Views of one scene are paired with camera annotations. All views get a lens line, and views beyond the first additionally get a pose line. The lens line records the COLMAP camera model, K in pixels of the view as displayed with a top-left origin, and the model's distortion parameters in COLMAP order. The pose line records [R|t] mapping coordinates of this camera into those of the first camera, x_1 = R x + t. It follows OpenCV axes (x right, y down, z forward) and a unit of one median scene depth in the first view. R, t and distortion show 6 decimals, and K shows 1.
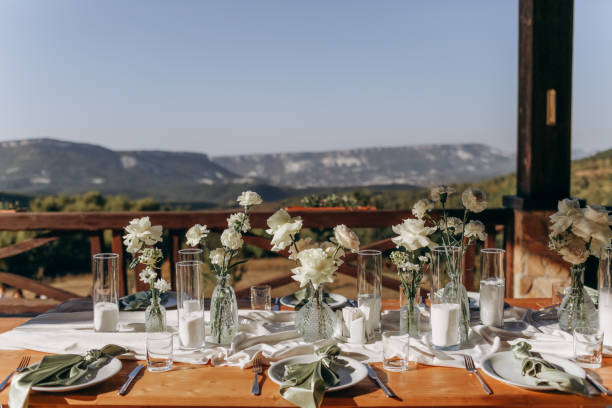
lens RADIAL K [[567.5, 0, 322.4], [0, 567.5, 203.9], [0, 0, 1]] dist [-0.109892, 0.003694]
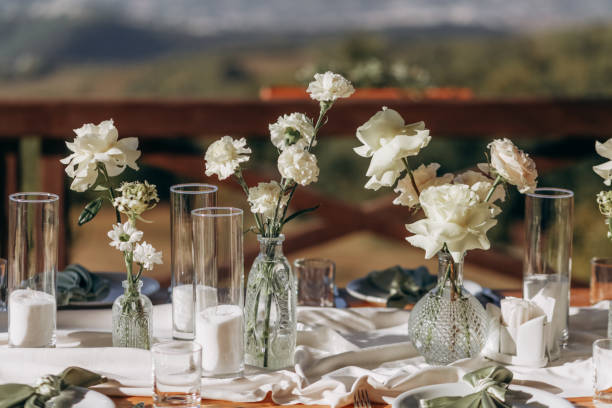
lens RADIAL K [[1435.6, 0, 306.0], [0, 1435.6, 204.0], [0, 0, 1]] dist [-0.088007, -0.134872]
pose [[0.999649, 0.006388, 0.025723, -0.180217], [-0.008712, 0.995790, 0.091253, -0.021866], [-0.025031, -0.091445, 0.995495, -0.300288]]
